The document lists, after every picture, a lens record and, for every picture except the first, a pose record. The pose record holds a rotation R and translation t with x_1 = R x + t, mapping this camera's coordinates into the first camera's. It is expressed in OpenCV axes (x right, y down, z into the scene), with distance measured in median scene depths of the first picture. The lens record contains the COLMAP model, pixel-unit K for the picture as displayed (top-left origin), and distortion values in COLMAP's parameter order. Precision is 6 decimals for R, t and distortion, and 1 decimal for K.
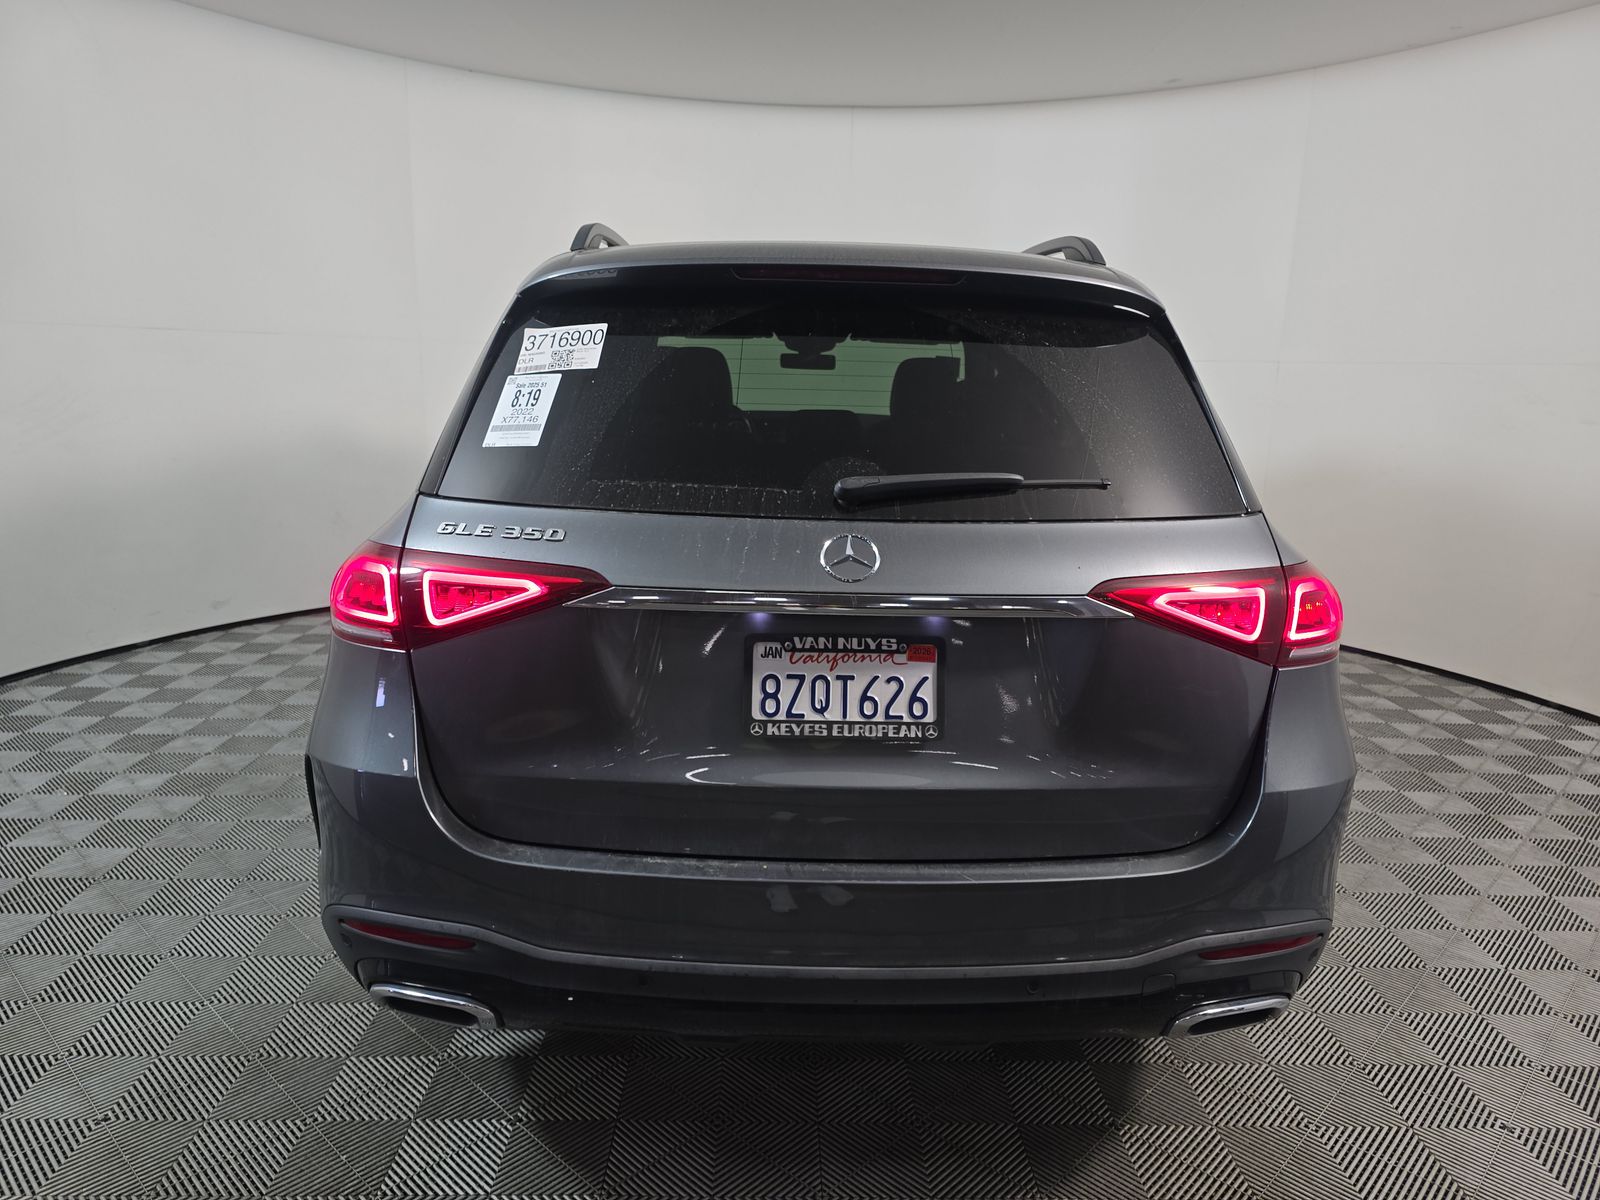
lens RADIAL K [[1097.0, 0, 800.0], [0, 1097.0, 600.0], [0, 0, 1]] dist [-0.075679, -0.002331]
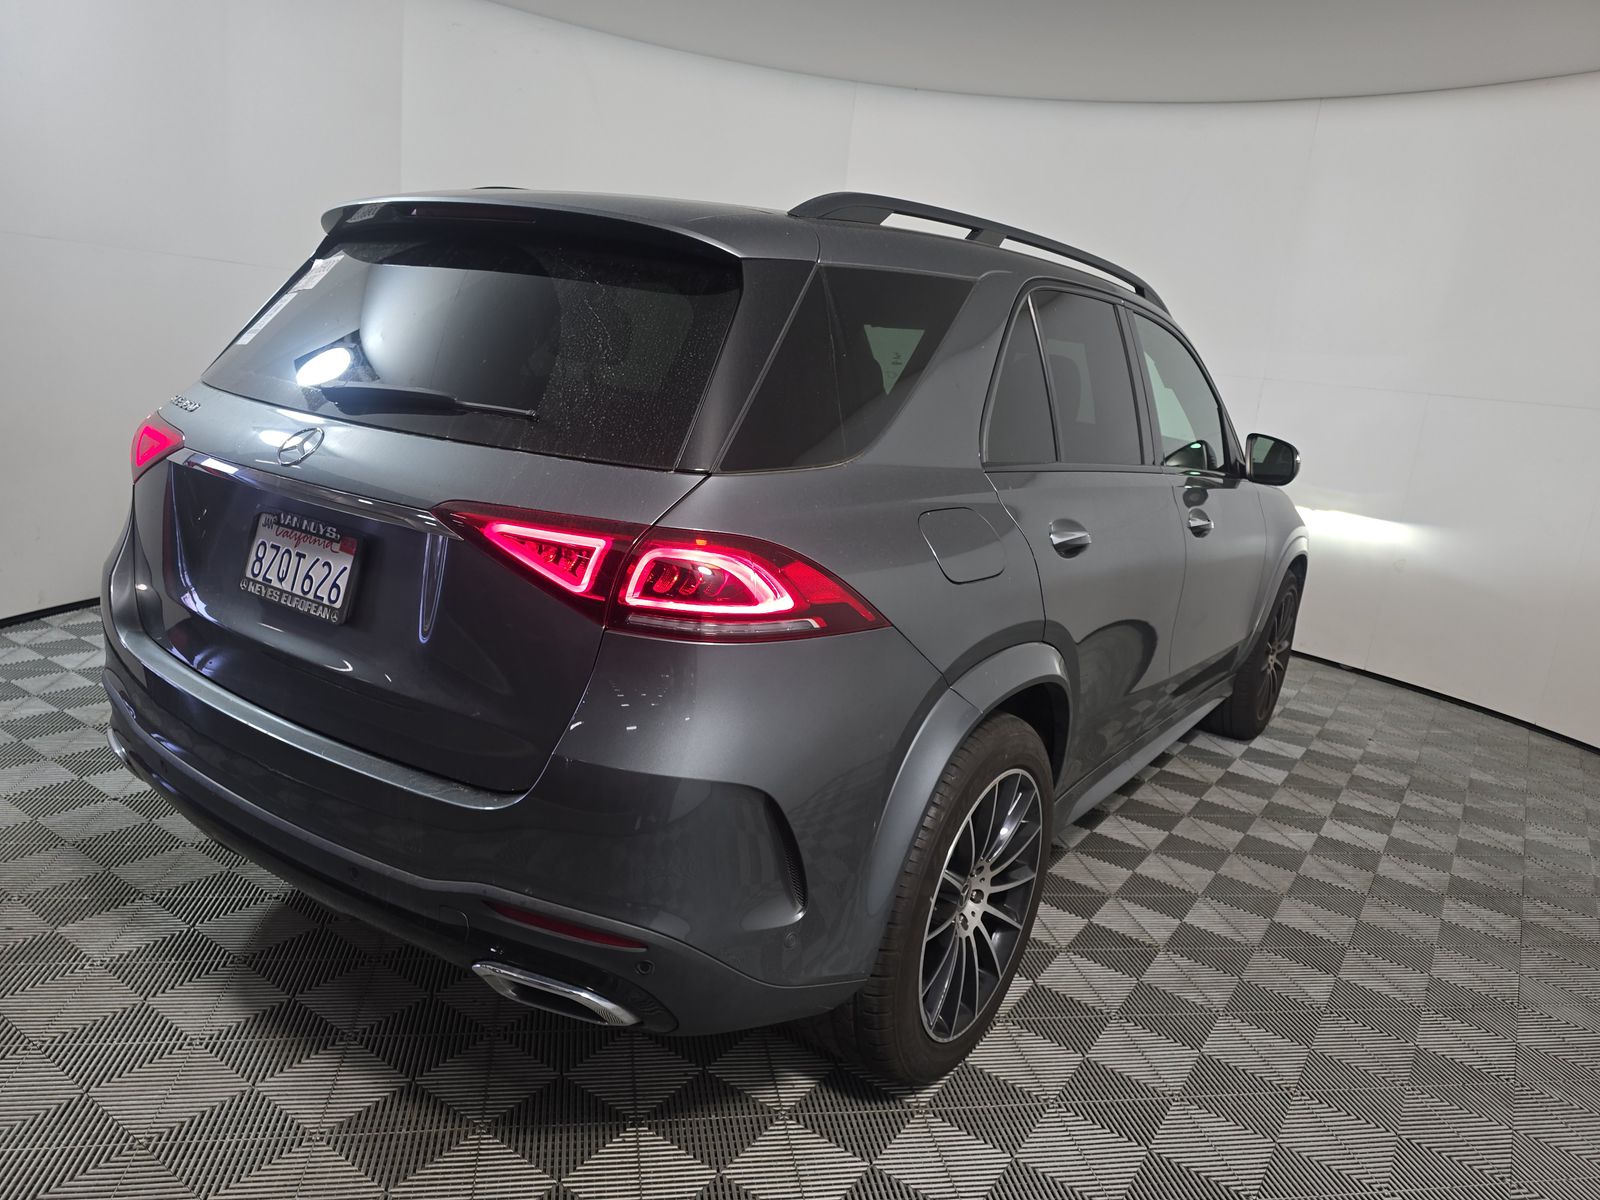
lens RADIAL K [[1097.0, 0, 800.0], [0, 1097.0, 600.0], [0, 0, 1]] dist [-0.075679, -0.002331]
pose [[0.833294, 0.188171, -0.519819, 1.055213], [-0.204200, 0.978560, 0.026890, -0.018903], [0.513734, 0.083740, 0.853853, 0.319115]]
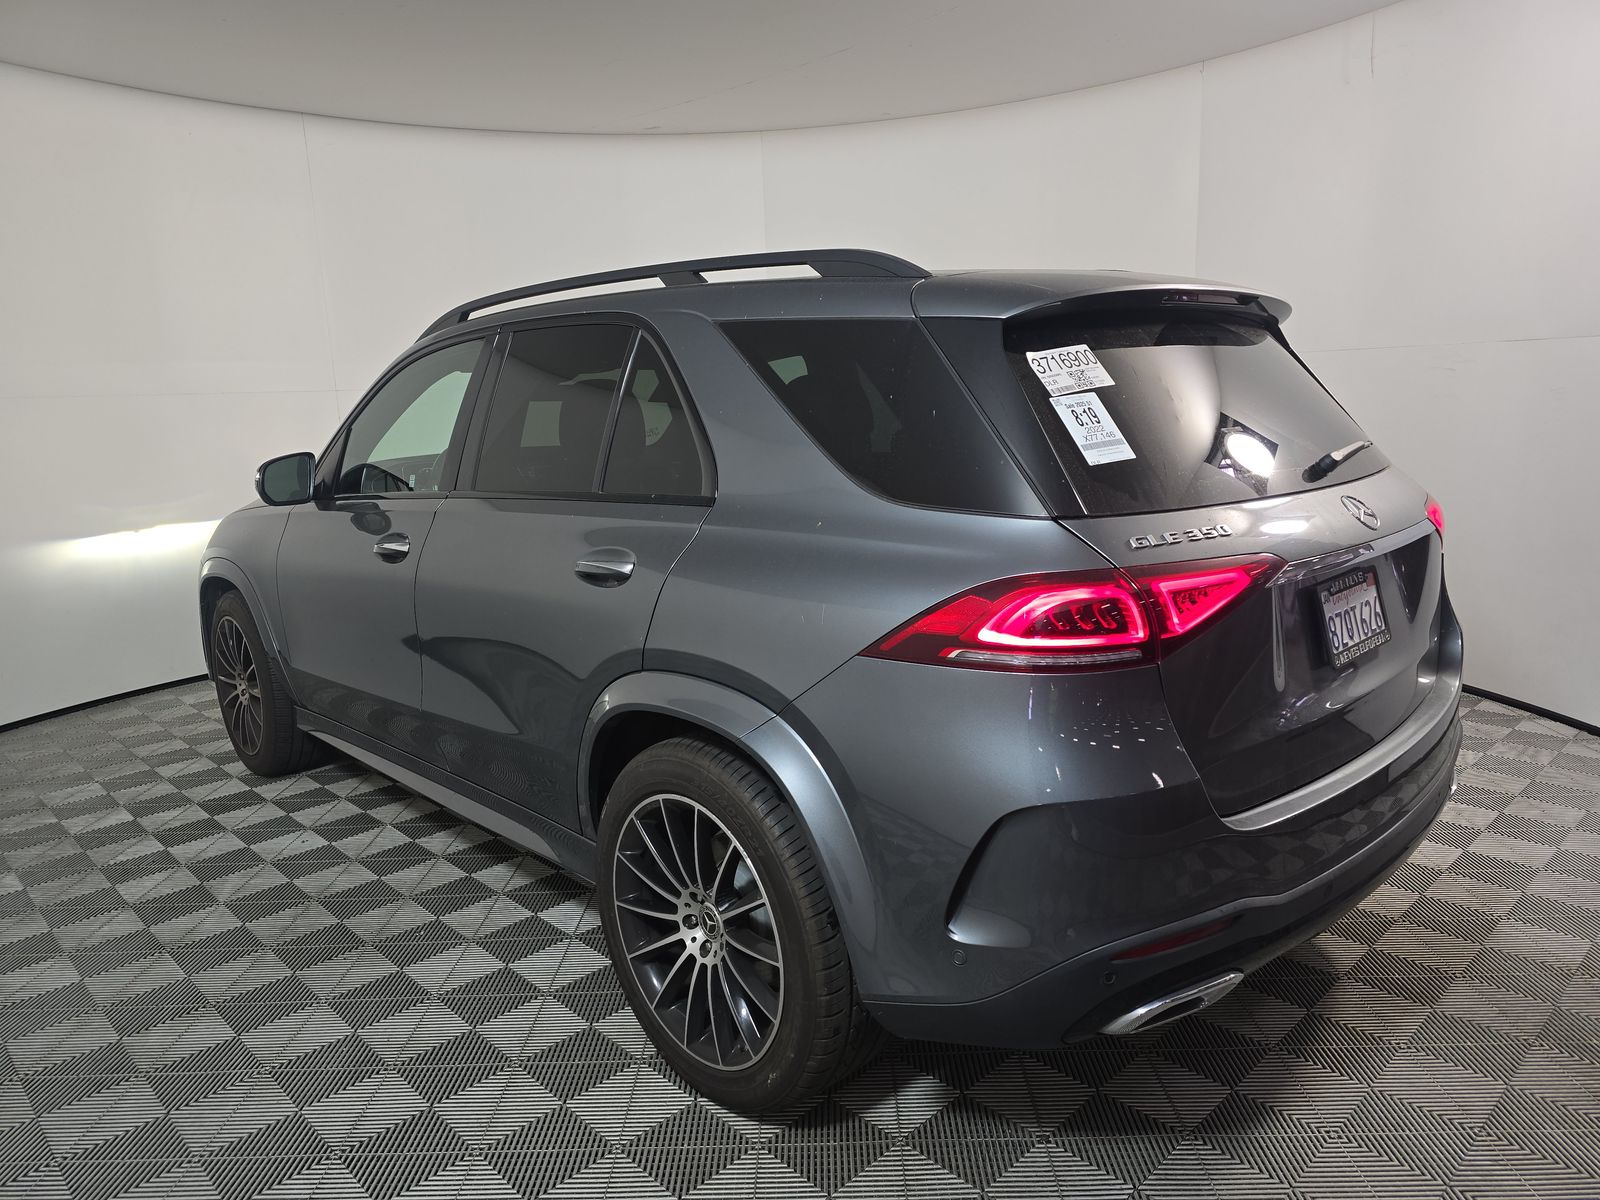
lens RADIAL K [[1097.0, 0, 800.0], [0, 1097.0, 600.0], [0, 0, 1]] dist [-0.075679, -0.002331]
pose [[0.805515, -0.191161, 0.560896, -1.113573], [0.204910, 0.978002, 0.039041, -0.112570], [-0.556020, 0.083485, 0.826966, 0.308066]]
